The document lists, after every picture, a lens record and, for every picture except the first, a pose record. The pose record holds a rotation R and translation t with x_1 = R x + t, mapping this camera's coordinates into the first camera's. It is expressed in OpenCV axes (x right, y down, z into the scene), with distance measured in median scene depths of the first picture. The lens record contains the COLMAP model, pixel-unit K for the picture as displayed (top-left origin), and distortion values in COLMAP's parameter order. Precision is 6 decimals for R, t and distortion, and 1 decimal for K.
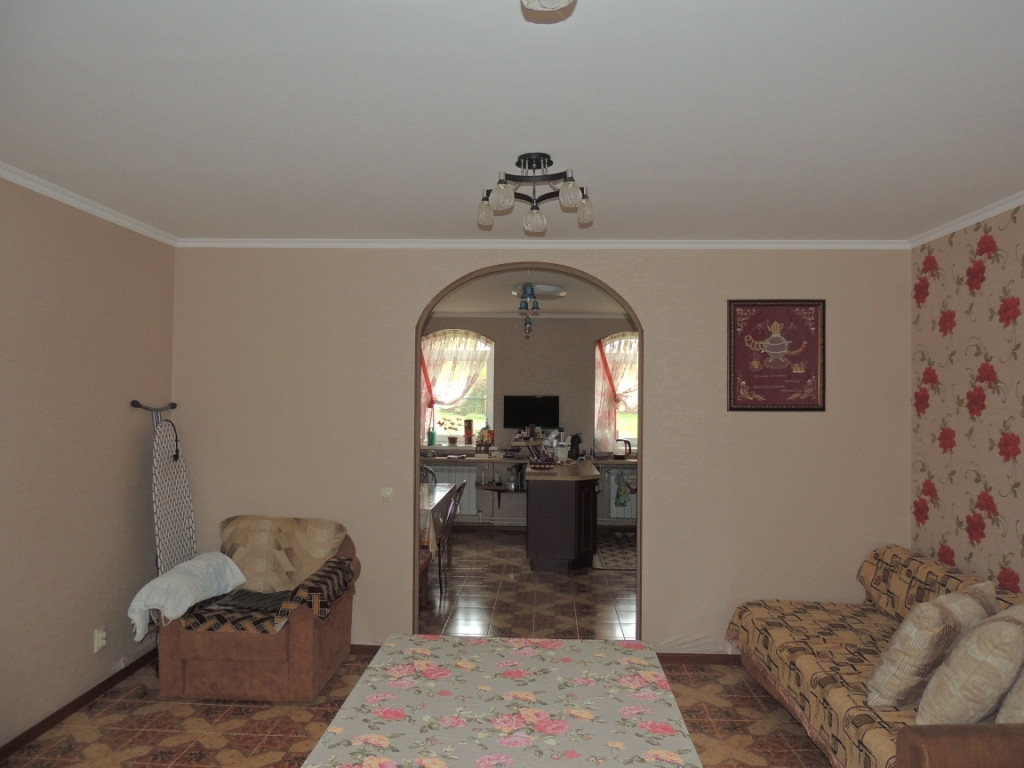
lens RADIAL K [[726.6, 0, 512.0], [0, 726.6, 384.0], [0, 0, 1]] dist [-0.025309, 0.002045]
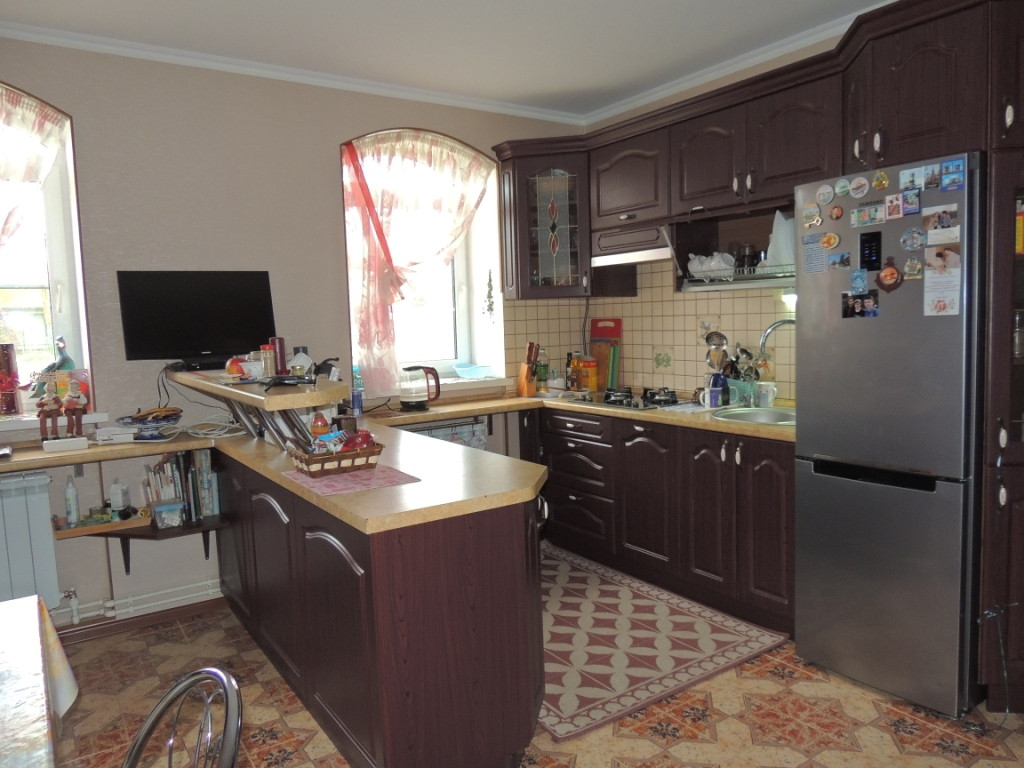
lens RADIAL K [[726.6, 0, 512.0], [0, 726.6, 384.0], [0, 0, 1]] dist [-0.025309, 0.002045]
pose [[0.800520, -0.090476, 0.592437, -0.071447], [0.030761, 0.993439, 0.110150, 0.038584], [-0.598516, -0.069953, 0.798051, 0.593331]]
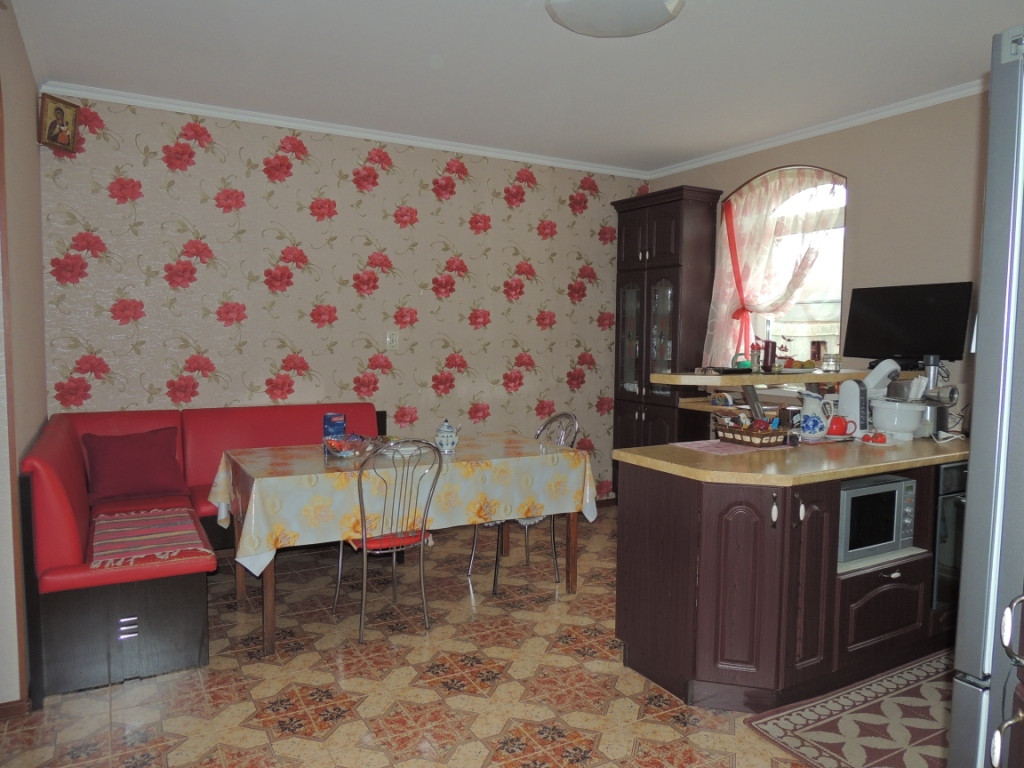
lens RADIAL K [[726.6, 0, 512.0], [0, 726.6, 384.0], [0, 0, 1]] dist [-0.025309, 0.002045]
pose [[0.525350, 0.051725, -0.849313, 0.277755], [0.012866, 0.997554, 0.068711, 0.042703], [0.850789, -0.047024, 0.523399, 0.561323]]
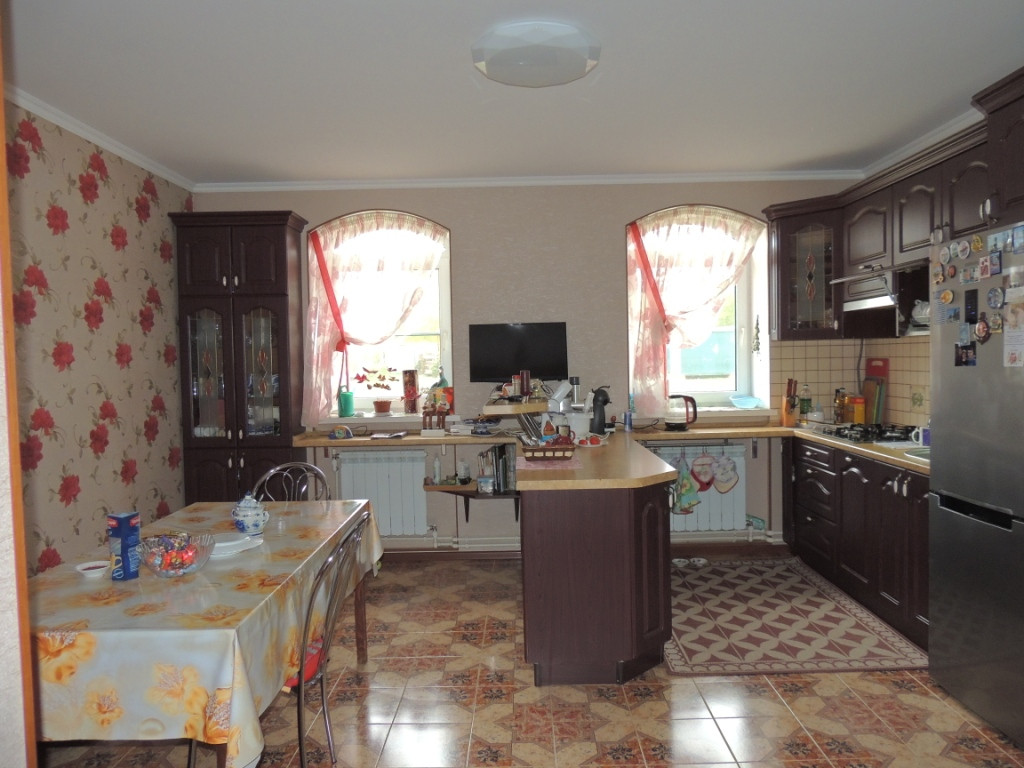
lens RADIAL K [[726.6, 0, 512.0], [0, 726.6, 384.0], [0, 0, 1]] dist [-0.025309, 0.002045]
pose [[0.998886, -0.033878, 0.032851, 0.002344], [0.032080, 0.998036, 0.053803, 0.032667], [-0.034610, -0.052689, 0.998011, 0.434267]]
